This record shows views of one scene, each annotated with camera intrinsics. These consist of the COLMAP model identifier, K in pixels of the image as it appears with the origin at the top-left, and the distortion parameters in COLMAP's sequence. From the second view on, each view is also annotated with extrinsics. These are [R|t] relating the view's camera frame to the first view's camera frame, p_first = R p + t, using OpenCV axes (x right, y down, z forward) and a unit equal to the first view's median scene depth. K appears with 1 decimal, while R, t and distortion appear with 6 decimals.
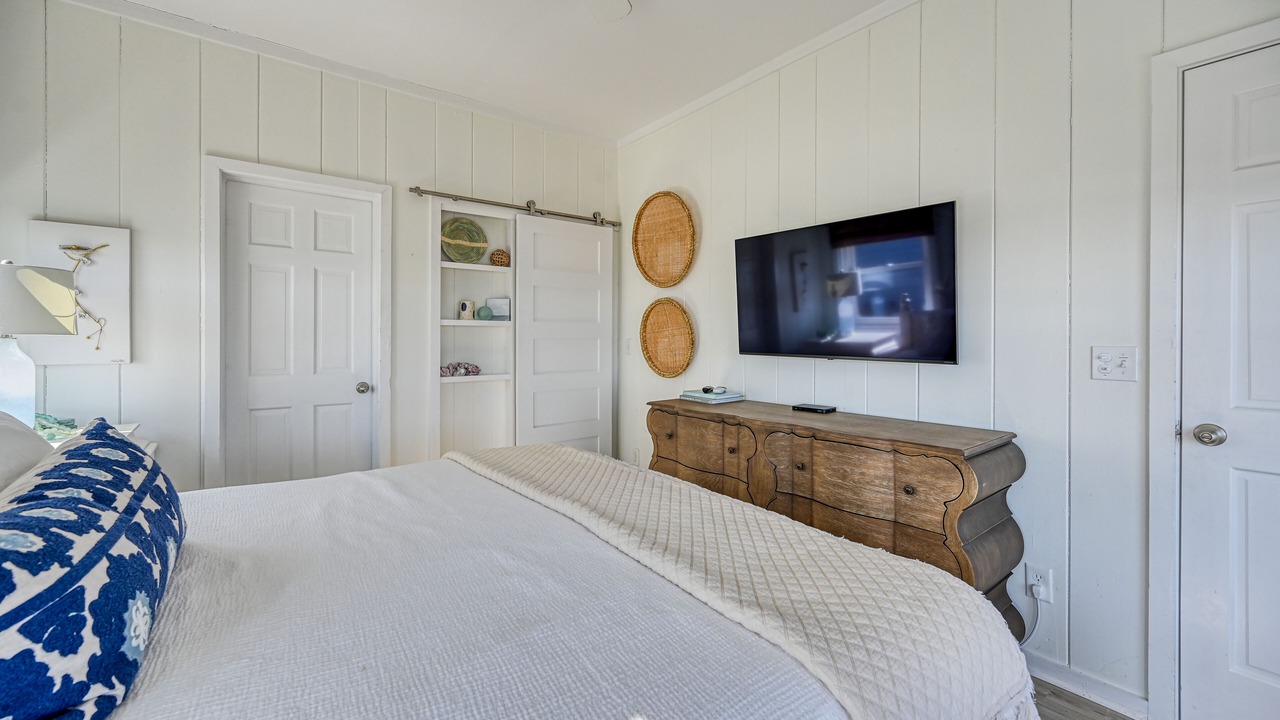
lens RADIAL K [[515.7, 0, 635.4], [0, 515.7, 338.8], [0, 0, 1]] dist [-0.002115, 0.000336]
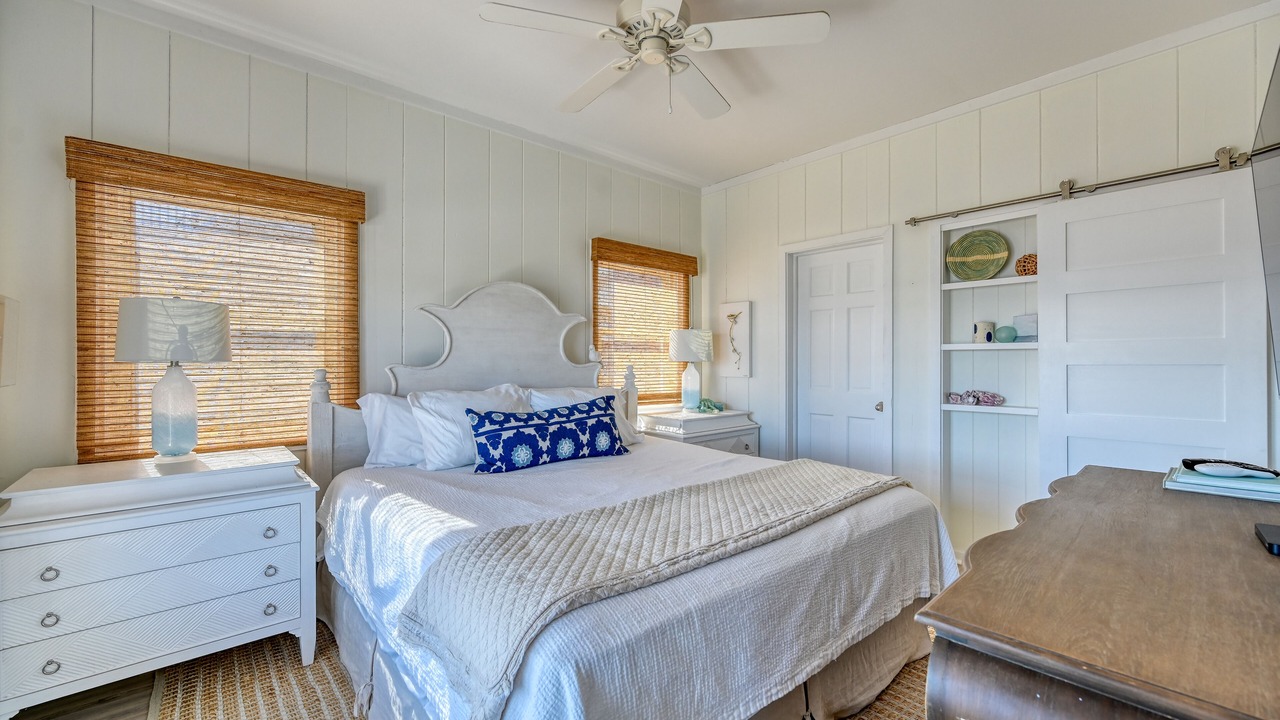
lens RADIAL K [[515.7, 0, 638.3], [0, 515.7, 359.9], [0, 0, 1]] dist [-0.002115, 0.000336]
pose [[0.083058, -0.005647, -0.996529, 0.534904], [-0.001519, 0.999982, -0.005793, -0.001541], [0.996544, 0.001995, 0.083048, 0.346268]]
